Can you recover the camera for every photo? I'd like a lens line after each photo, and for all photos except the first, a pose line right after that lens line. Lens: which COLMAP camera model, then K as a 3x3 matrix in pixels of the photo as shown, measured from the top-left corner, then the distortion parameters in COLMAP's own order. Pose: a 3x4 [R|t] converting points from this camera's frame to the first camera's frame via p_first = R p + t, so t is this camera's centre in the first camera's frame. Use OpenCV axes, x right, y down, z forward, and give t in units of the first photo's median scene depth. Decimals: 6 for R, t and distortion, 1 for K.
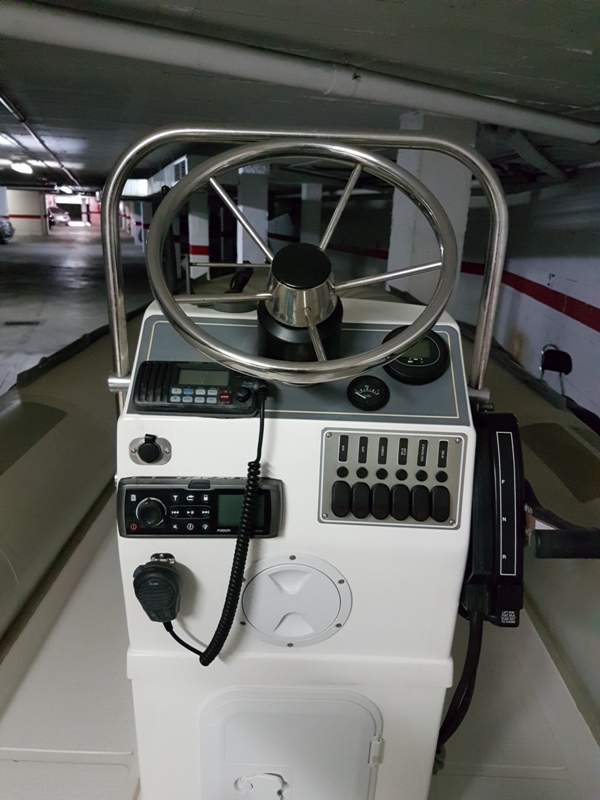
lens RADIAL K [[641.0, 0, 304.3], [0, 641.0, 401.4], [0, 0, 1]] dist [0.105818, -0.088146]
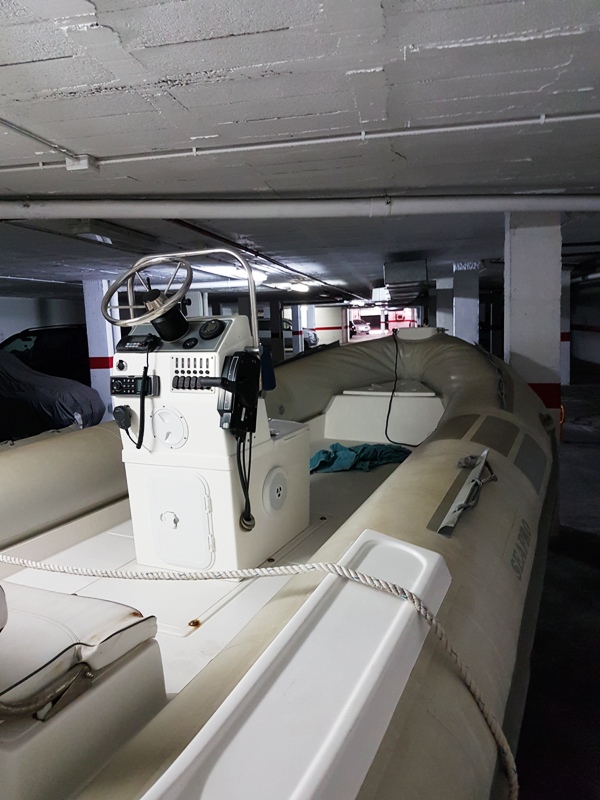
lens RADIAL K [[641.0, 0, 296.5], [0, 641.0, 402.3], [0, 0, 1]] dist [0.105818, -0.088146]
pose [[0.890666, -0.015287, -0.454401, 0.212558], [-0.054431, 0.988662, -0.139949, 0.072202], [0.451388, 0.149381, 0.879735, -0.137834]]
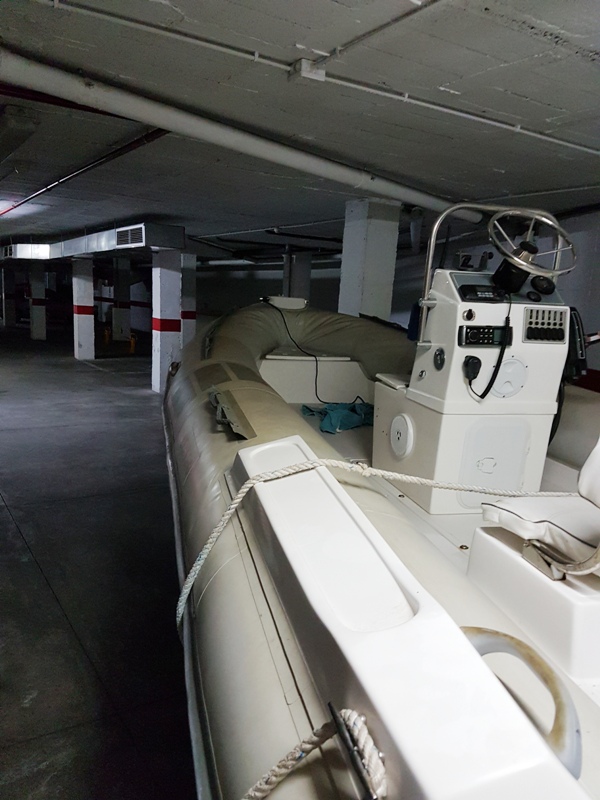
lens RADIAL K [[641.0, 0, 297.5], [0, 641.0, 407.7], [0, 0, 1]] dist [0.105818, -0.088146]
pose [[0.964353, -0.036038, 0.262153, -0.208782], [0.062493, 0.993676, -0.093287, 0.084271], [-0.257134, 0.106345, 0.960507, -0.177973]]
